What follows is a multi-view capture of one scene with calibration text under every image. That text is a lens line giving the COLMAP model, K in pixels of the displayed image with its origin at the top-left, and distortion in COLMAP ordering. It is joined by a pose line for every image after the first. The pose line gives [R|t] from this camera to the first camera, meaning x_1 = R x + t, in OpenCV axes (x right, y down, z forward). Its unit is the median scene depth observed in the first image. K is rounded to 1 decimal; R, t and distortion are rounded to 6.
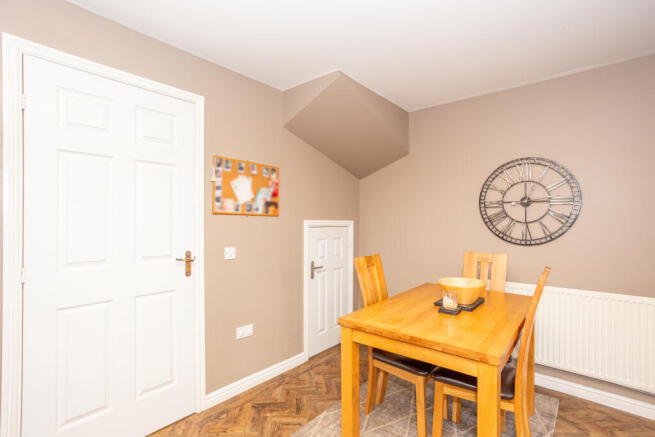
lens RADIAL K [[303.3, 0, 328.7], [0, 303.3, 228.2], [0, 0, 1]] dist [-0.005038, 0.000598]
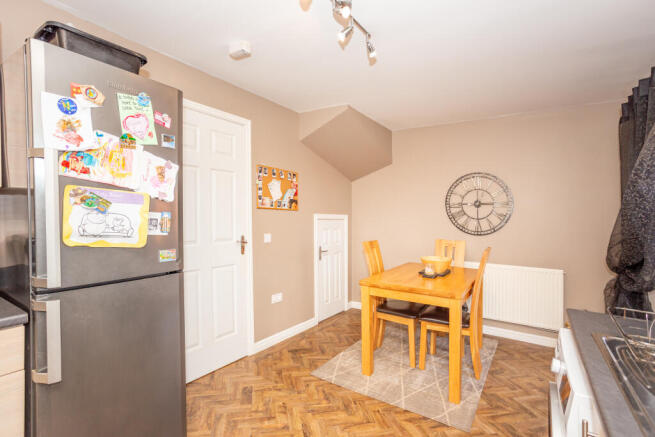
lens RADIAL K [[324.5, 0, 319.8], [0, 324.5, 209.4], [0, 0, 1]] dist [-0.015954, -0.000788]
pose [[0.993328, 0.020362, 0.113509, -0.257853], [-0.016103, 0.999136, -0.038310, 0.007117], [-0.114191, 0.036227, 0.992798, -0.426120]]
